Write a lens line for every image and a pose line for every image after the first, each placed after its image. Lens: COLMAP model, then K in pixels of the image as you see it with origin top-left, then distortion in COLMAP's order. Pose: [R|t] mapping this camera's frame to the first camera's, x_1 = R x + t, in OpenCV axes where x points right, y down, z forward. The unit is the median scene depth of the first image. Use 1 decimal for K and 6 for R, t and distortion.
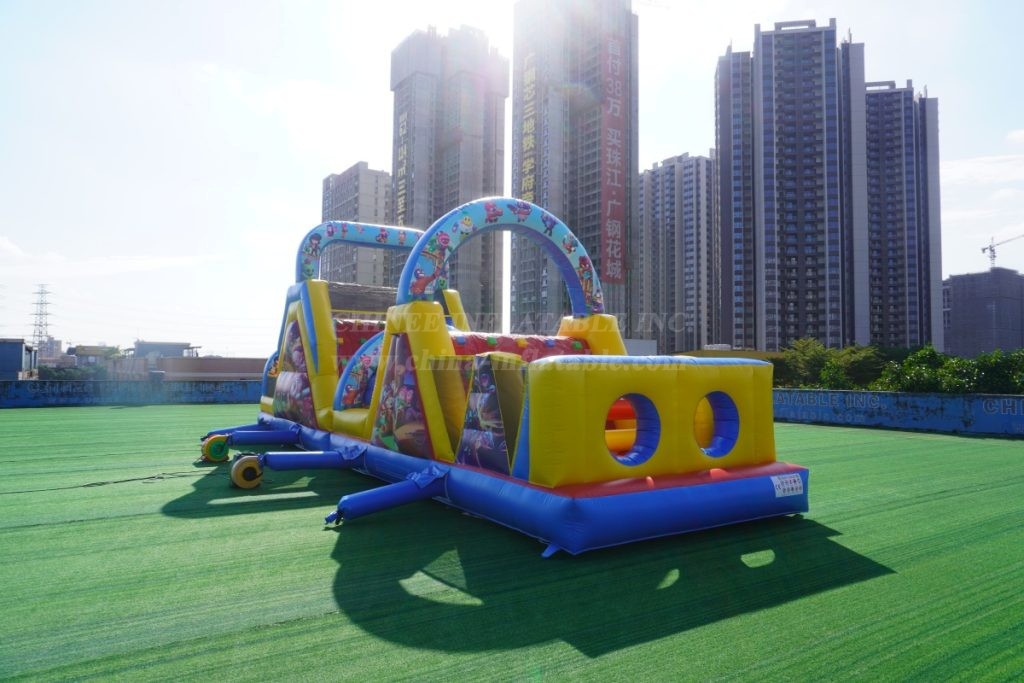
lens RADIAL K [[670.7, 0, 512.0], [0, 670.7, 341.5], [0, 0, 1]] dist [-0.062808, 0.000955]
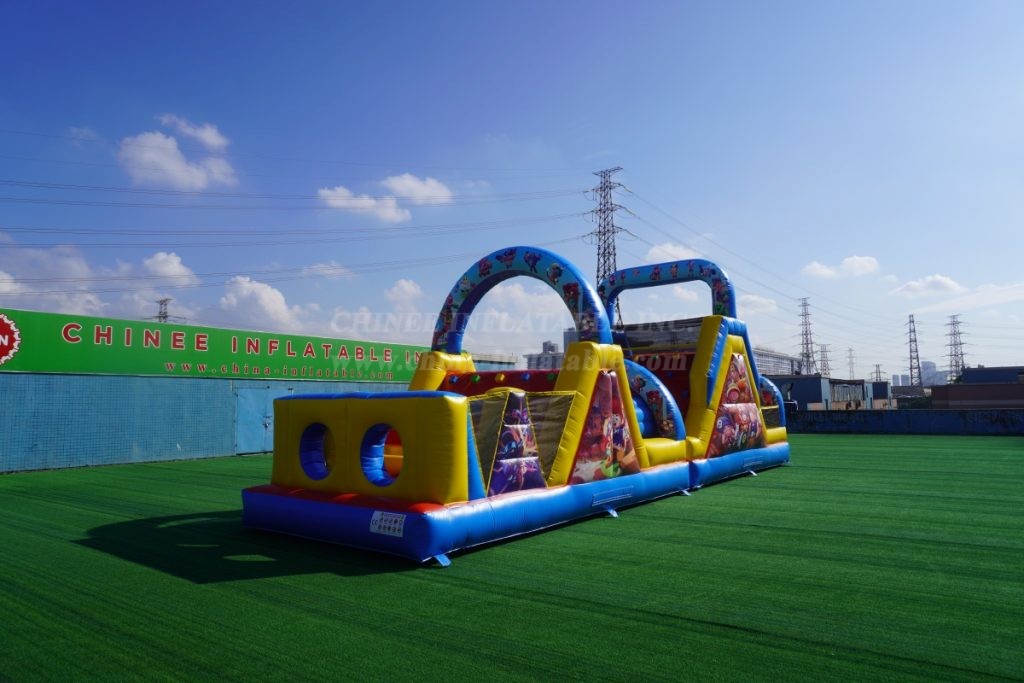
lens RADIAL K [[670.7, 0, 512.0], [0, 670.7, 341.5], [0, 0, 1]] dist [-0.062808, 0.000955]
pose [[0.346479, -0.094147, -0.933321, 0.998014], [0.053145, 0.995323, -0.080672, 0.030294], [0.936551, -0.021651, 0.349862, 0.595589]]
